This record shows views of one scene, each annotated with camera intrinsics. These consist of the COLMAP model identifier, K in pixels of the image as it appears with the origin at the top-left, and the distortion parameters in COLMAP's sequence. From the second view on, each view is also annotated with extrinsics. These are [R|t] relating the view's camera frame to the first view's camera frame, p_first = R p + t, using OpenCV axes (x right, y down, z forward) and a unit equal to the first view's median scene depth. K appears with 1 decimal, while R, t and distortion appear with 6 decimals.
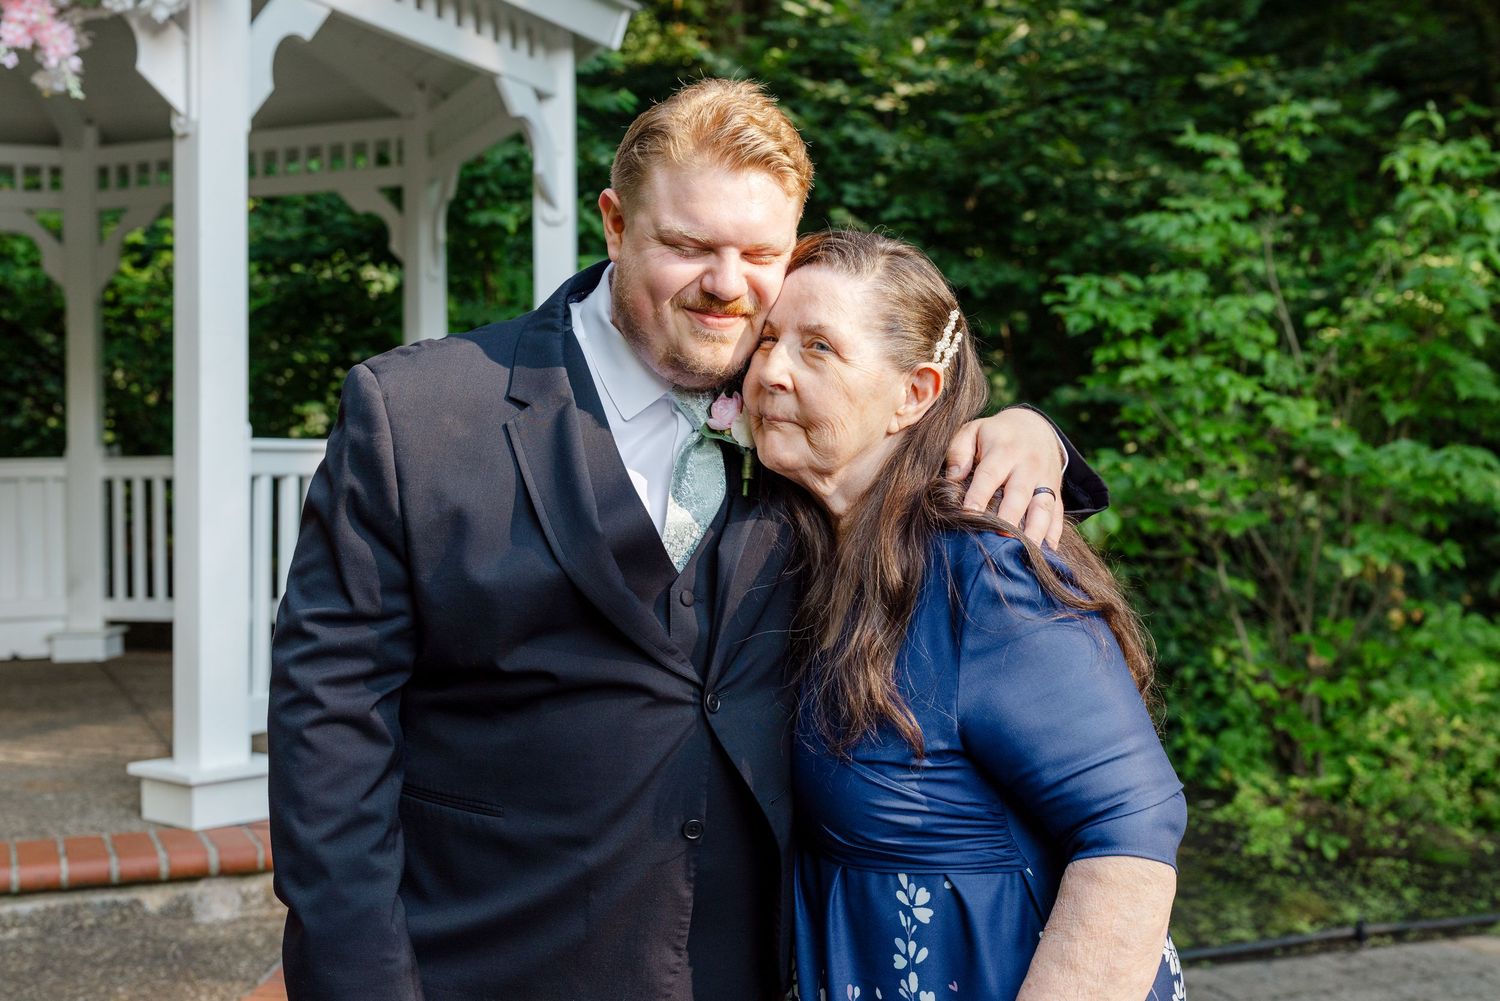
lens RADIAL K [[1853.5, 0, 680.3], [0, 1853.5, 461.8], [0, 0, 1]] dist [-0.000498, 0.000358]
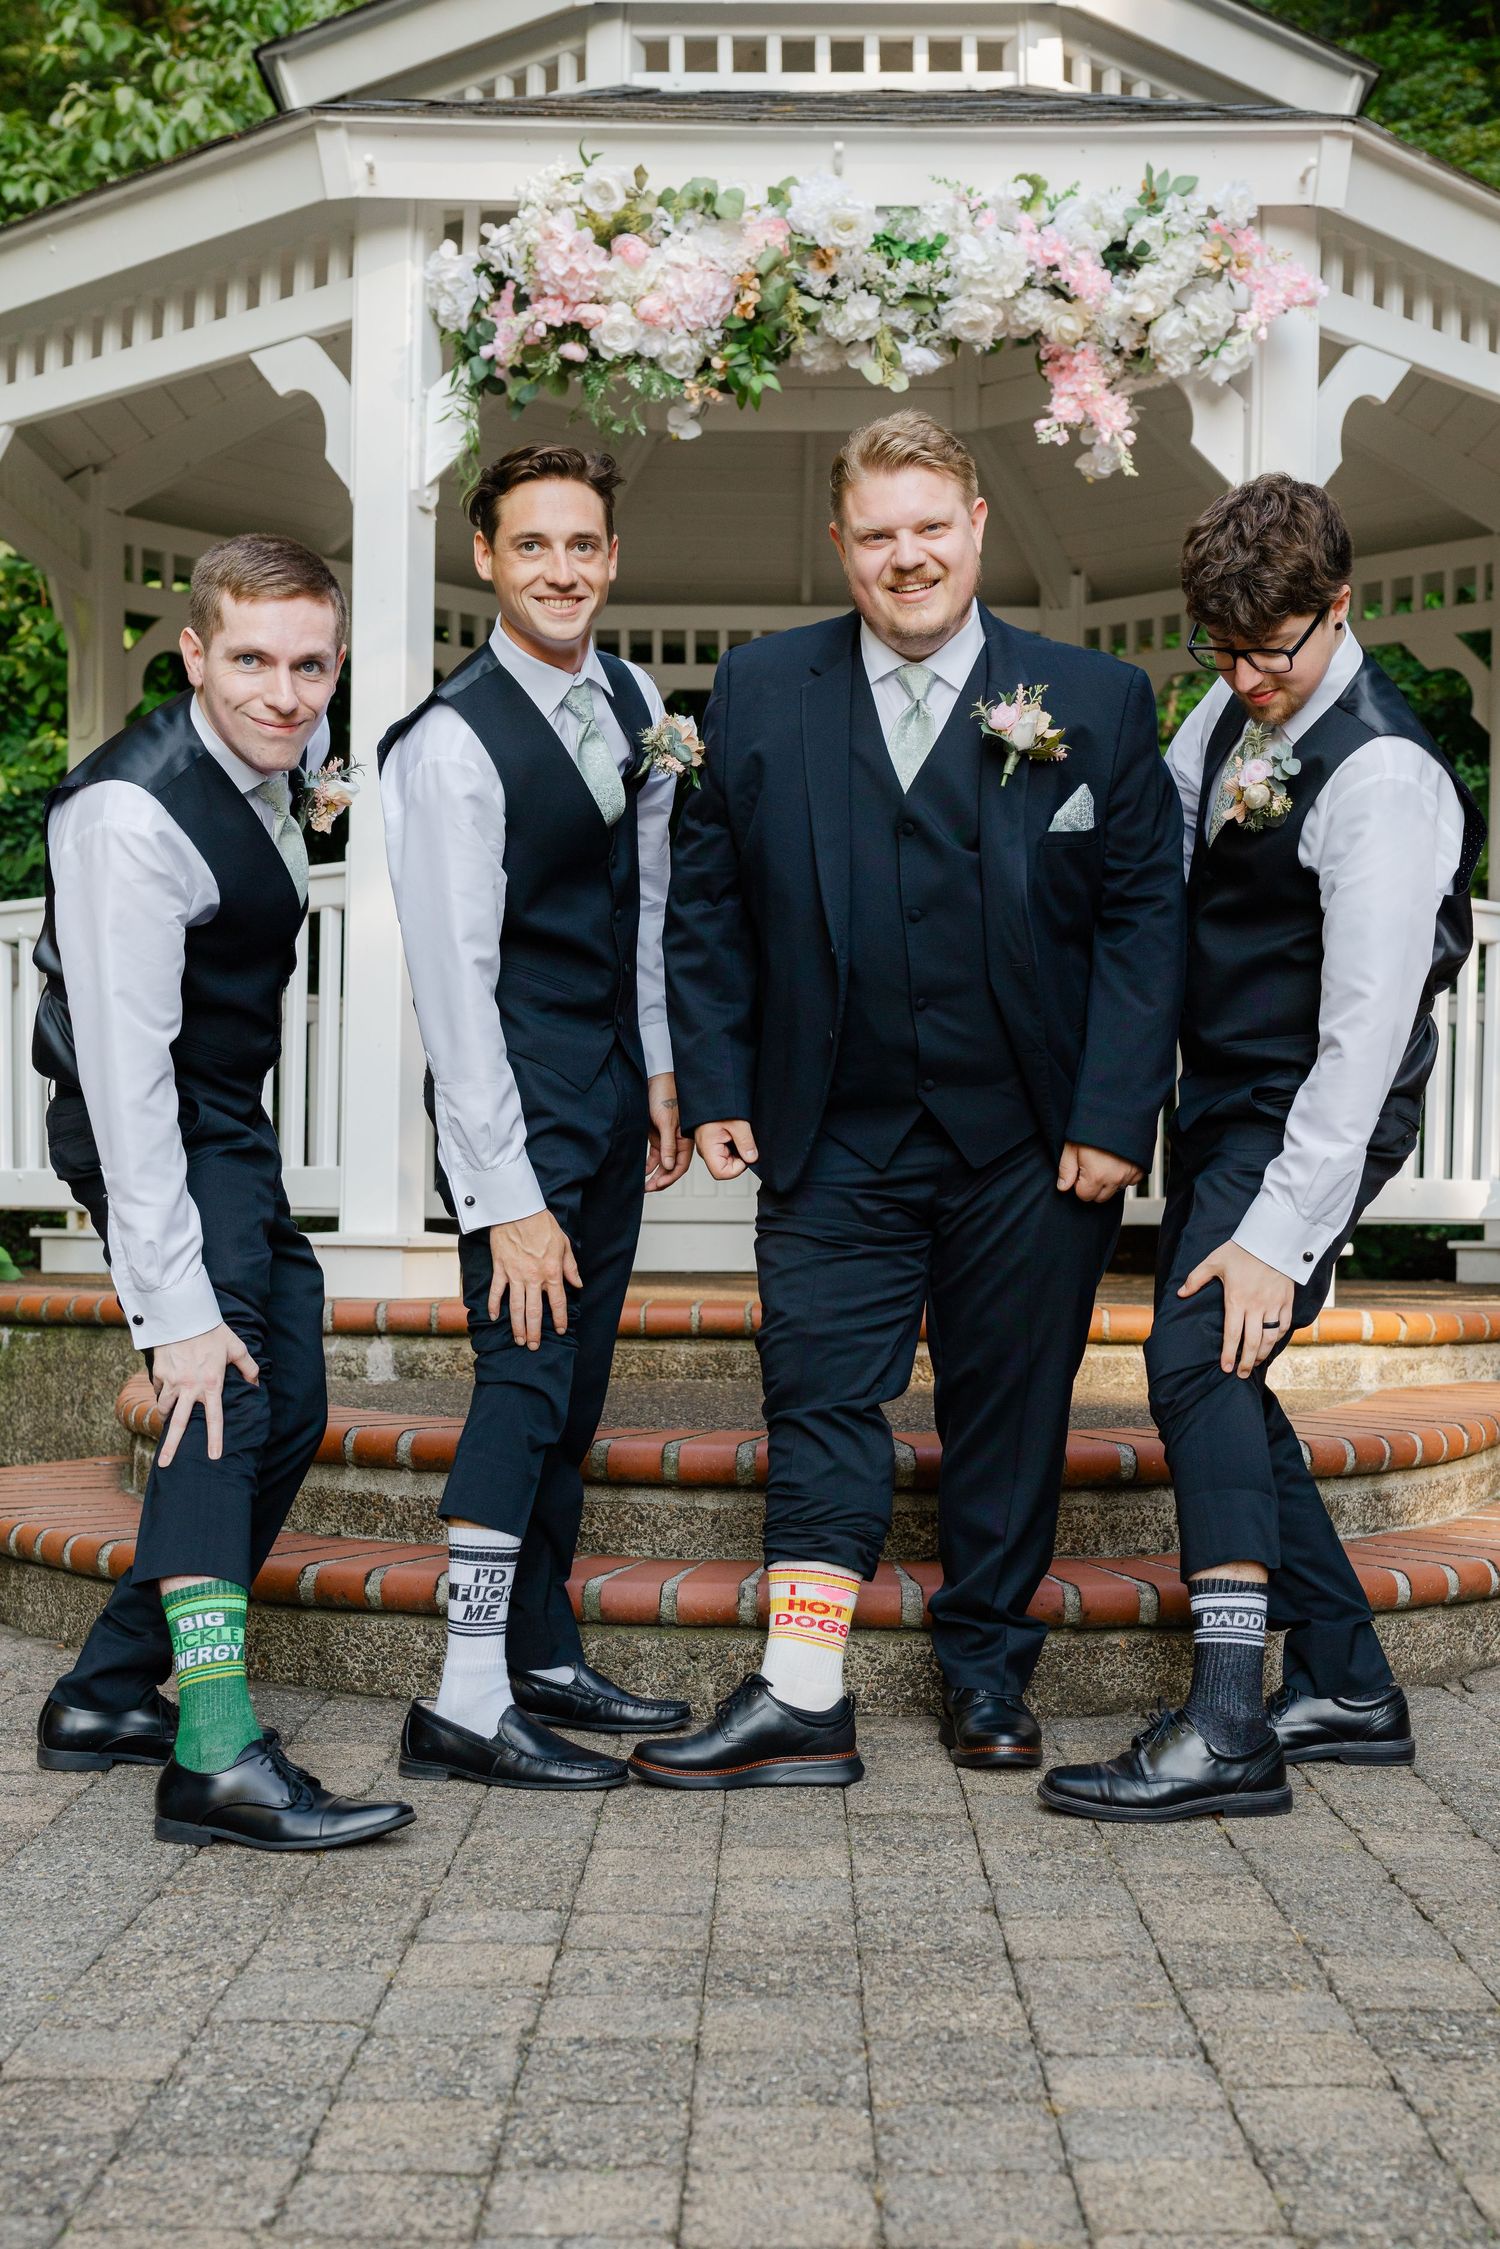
lens RADIAL K [[3083.5, 0, 845.7], [0, 3083.5, 1353.2], [0, 0, 1]] dist [-0.001051, 0.004138]
pose [[0.939651, 0.030271, -0.340793, 0.061947], [-0.015722, 0.998846, 0.045372, 0.151880], [0.341773, -0.037275, 0.939043, -0.434345]]
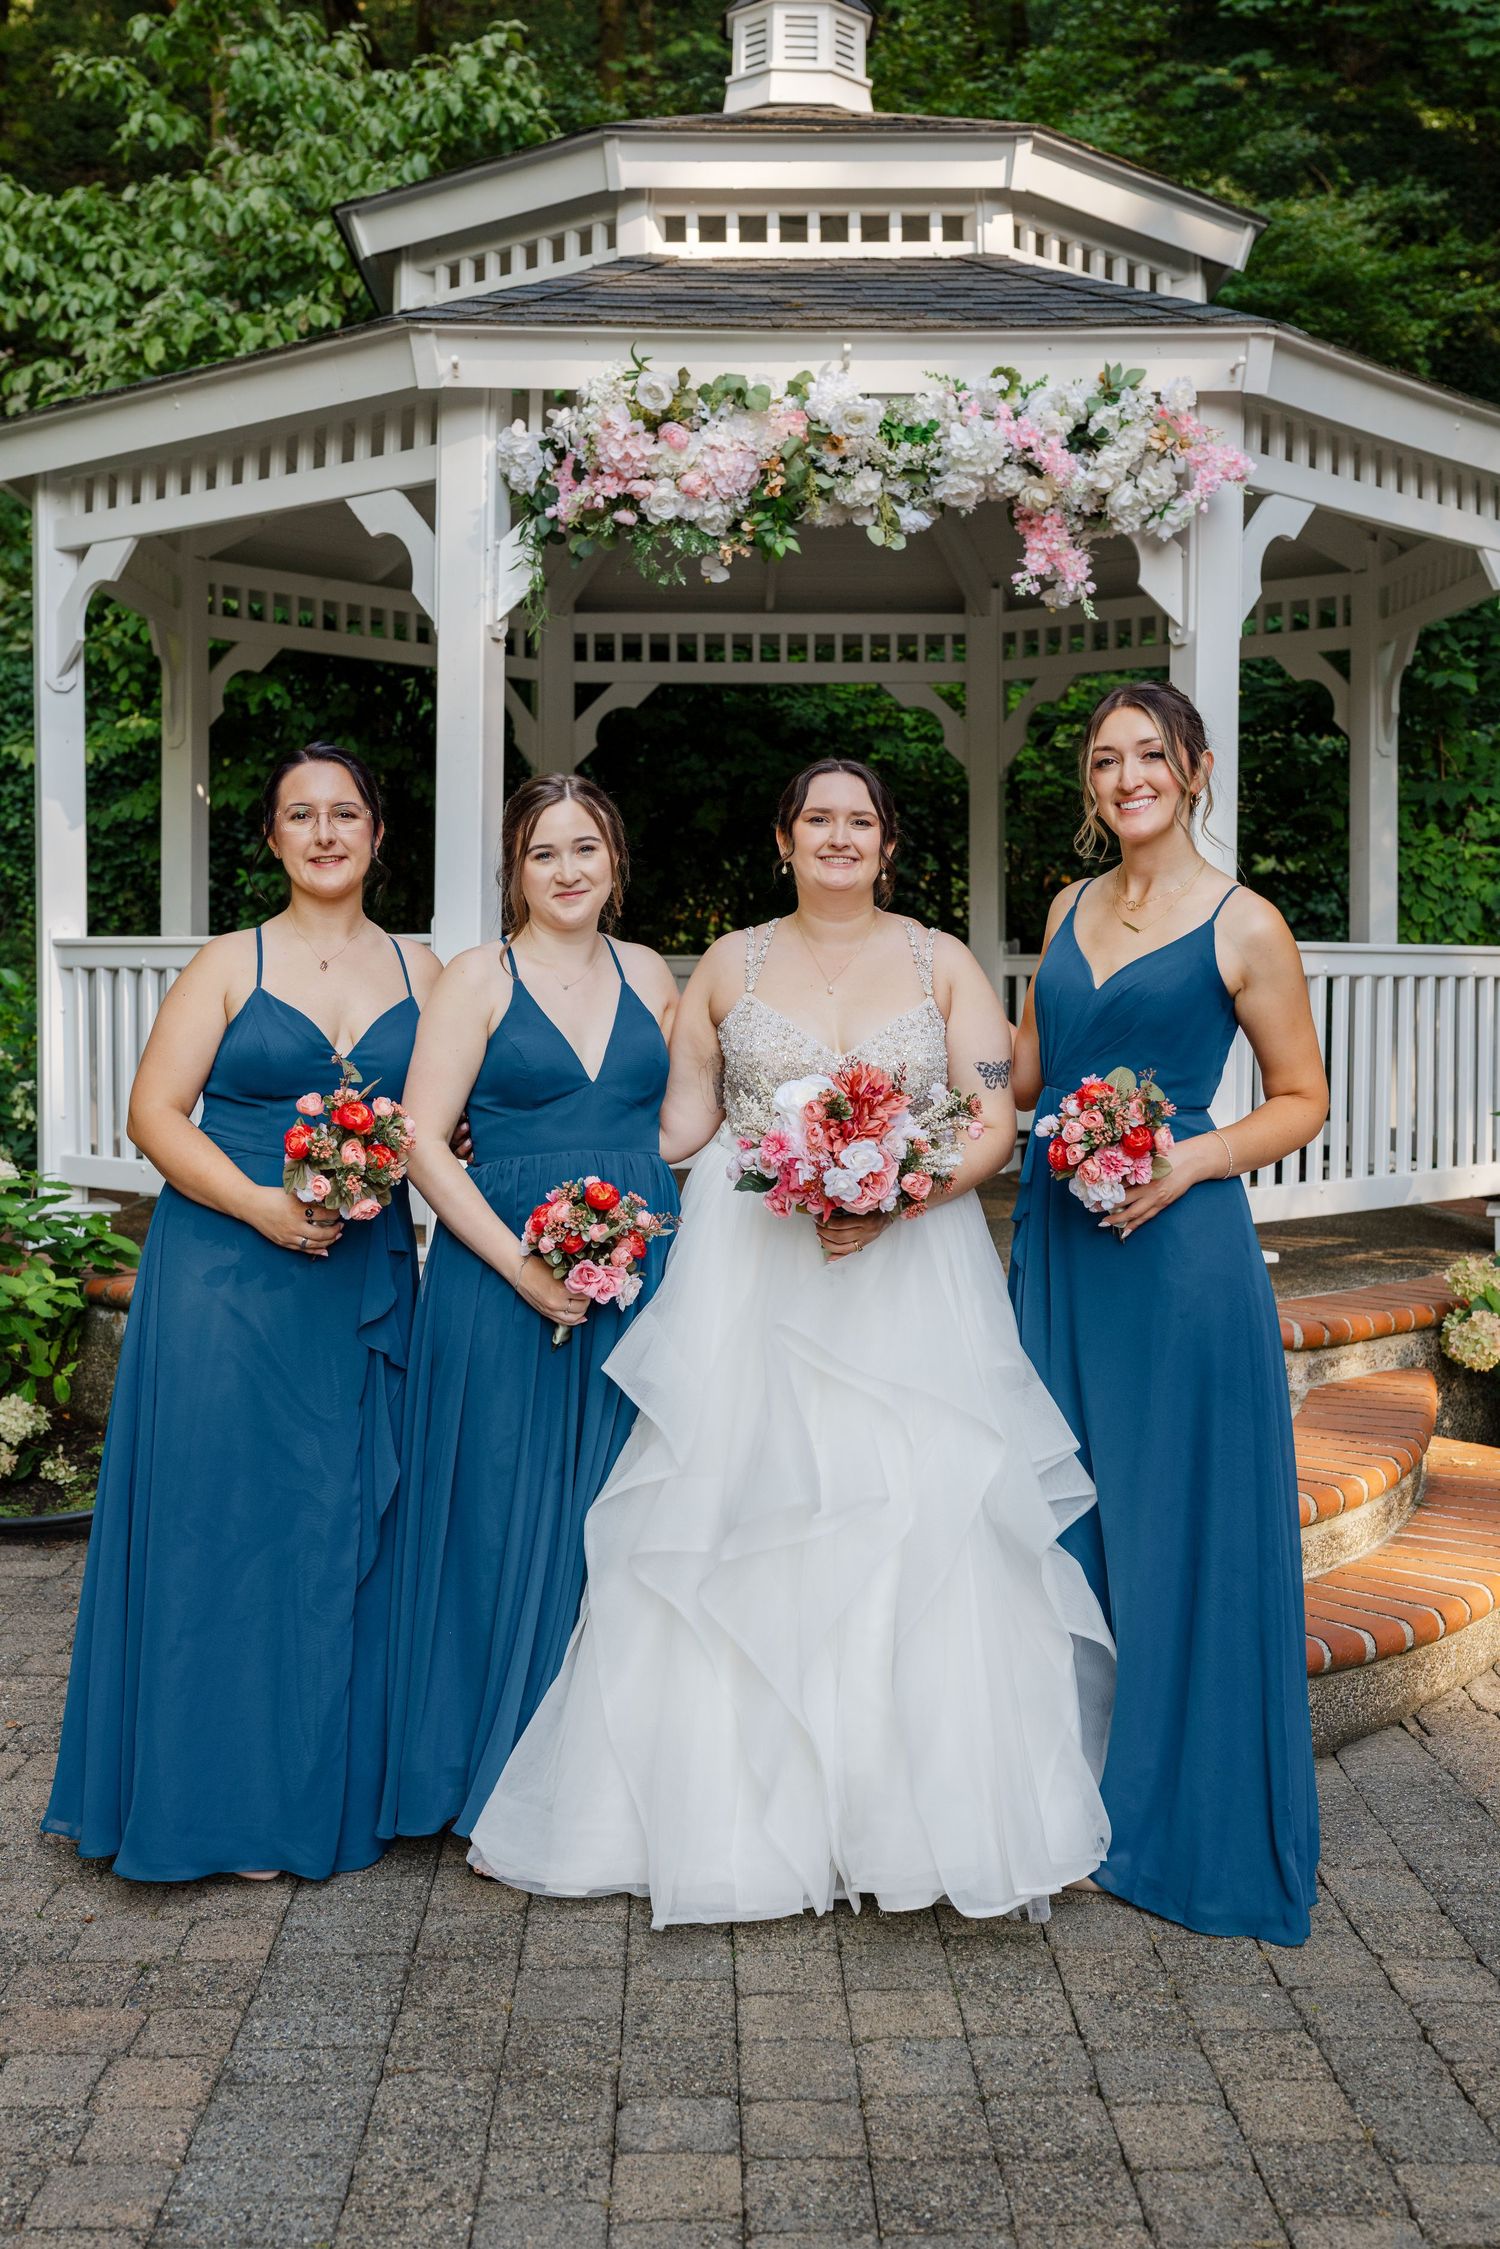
lens RADIAL K [[2577.4, 0, 757.0], [0, 2577.4, 1009.6], [0, 0, 1]] dist [-0.006253, 0.020214]
pose [[0.942979, 0.018851, -0.332318, -0.008352], [-0.012247, 0.999684, 0.021957, -0.001357], [0.332627, -0.016636, 0.942912, -0.443709]]
